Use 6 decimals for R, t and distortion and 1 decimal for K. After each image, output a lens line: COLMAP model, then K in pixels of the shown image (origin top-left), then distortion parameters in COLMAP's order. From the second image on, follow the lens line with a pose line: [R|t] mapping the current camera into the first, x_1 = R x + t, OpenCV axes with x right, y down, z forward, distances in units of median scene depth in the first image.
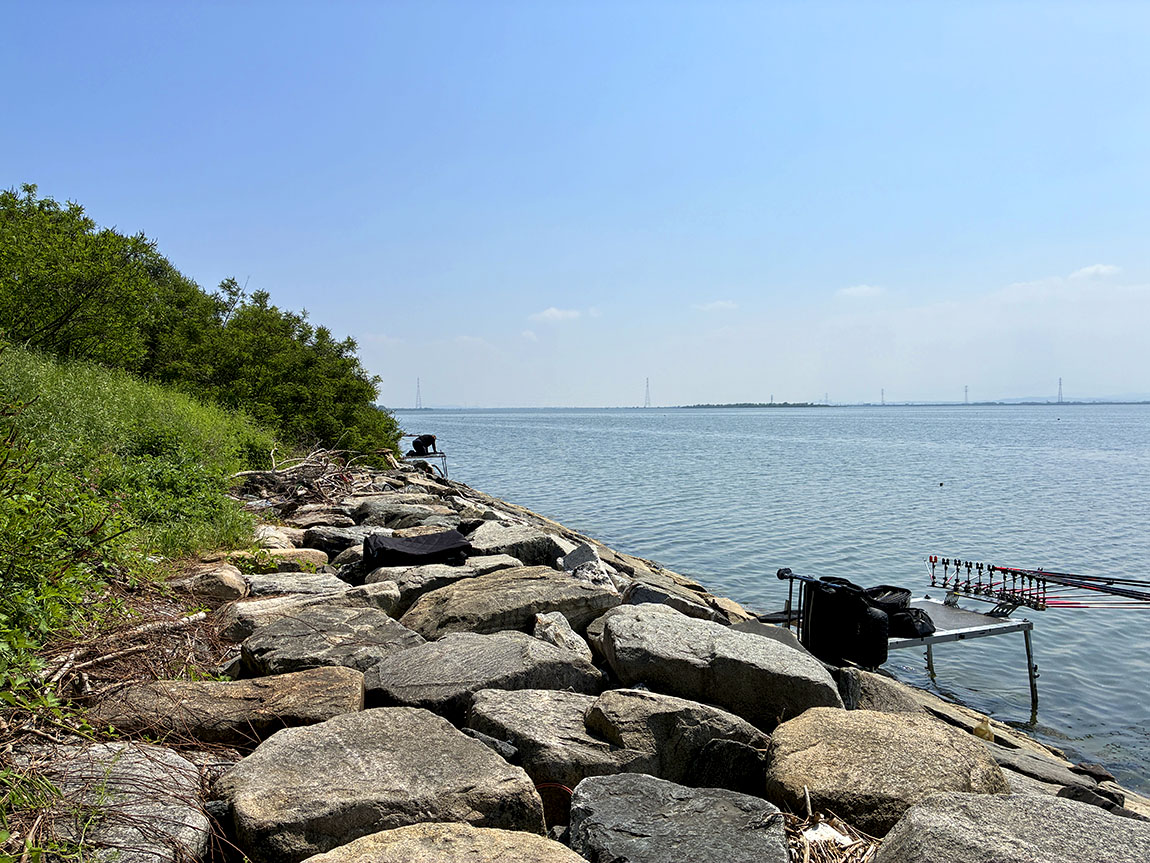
lens RADIAL K [[864.5, 0, 574.2], [0, 864.5, 411.4], [0, 0, 1]] dist [0.048529, -0.067335]
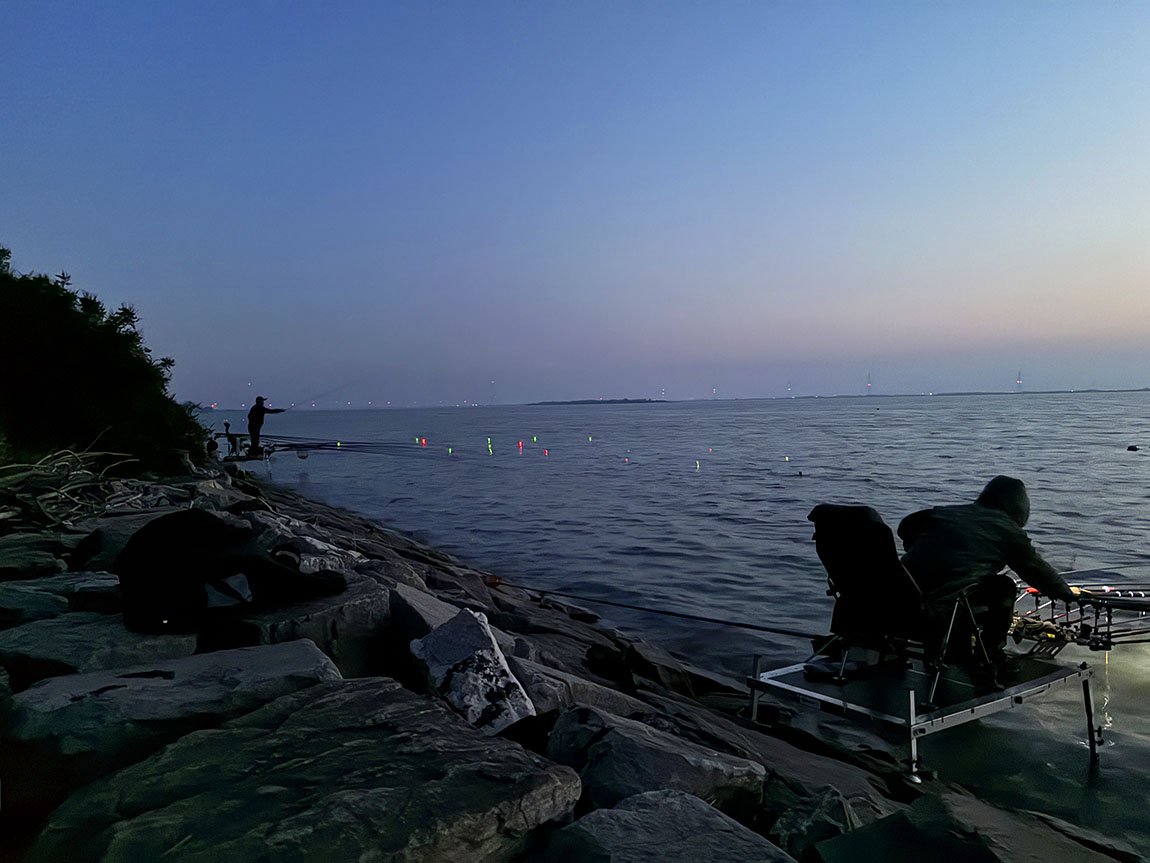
lens RADIAL K [[864.5, 0, 574.4], [0, 864.5, 429.3], [0, 0, 1]] dist [0.048529, -0.067335]
pose [[0.983898, -0.019158, 0.177702, -0.006017], [0.014983, 0.999580, 0.024804, 0.014229], [-0.178102, -0.021742, 0.983772, 0.214109]]
